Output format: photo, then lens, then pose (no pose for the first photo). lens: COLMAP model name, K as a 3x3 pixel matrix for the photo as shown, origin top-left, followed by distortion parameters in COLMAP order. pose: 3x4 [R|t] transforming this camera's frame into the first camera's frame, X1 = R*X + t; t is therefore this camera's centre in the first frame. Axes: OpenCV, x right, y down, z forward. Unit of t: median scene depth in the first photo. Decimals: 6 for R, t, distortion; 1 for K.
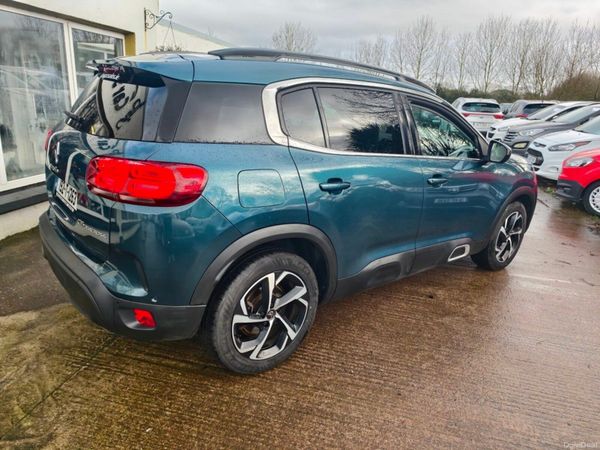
lens RADIAL K [[426.7, 0, 301.2], [0, 426.7, 229.4], [0, 0, 1]] dist [0.005643, -0.004755]
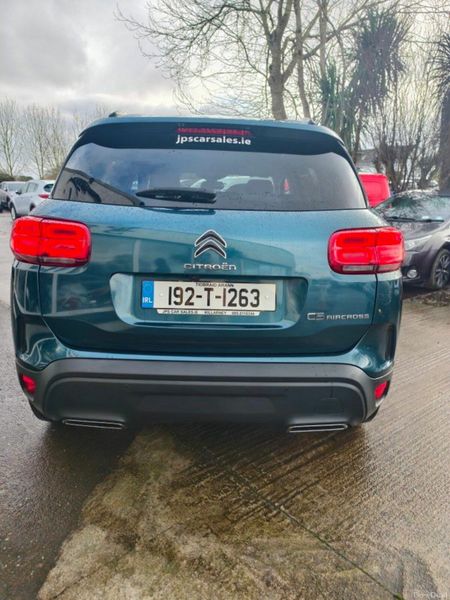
lens RADIAL K [[427.5, 0, 225.0], [0, 427.5, 300.0], [0, 0, 1]] dist [0.006745, -0.003570]
pose [[0.611383, -0.236196, 0.755263, -0.621419], [0.257685, 0.961820, 0.092198, -0.083918], [-0.748204, 0.138252, 0.648905, 0.297201]]
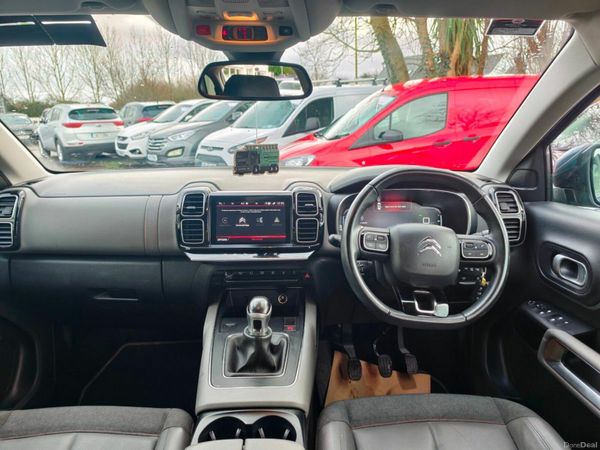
lens RADIAL K [[425.8, 0, 304.5], [0, 425.8, 227.1], [0, 0, 1]] dist [-0.008244, -0.004352]
pose [[0.603431, -0.274023, 0.748855, 0.030738], [0.293000, 0.949603, 0.111380, -0.208983], [-0.741635, 0.152205, 0.653308, 0.798450]]
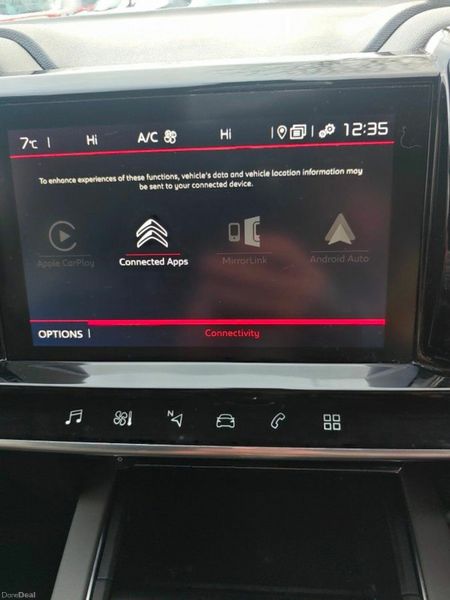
lens RADIAL K [[425.8, 0, 225.0], [0, 425.8, 300.0], [0, 0, 1]] dist [-0.008244, -0.004352]
pose [[0.673660, -0.509385, 0.535453, 0.188775], [0.327403, 0.855245, 0.401700, -0.205130], [-0.662563, -0.095300, 0.742918, 0.963199]]
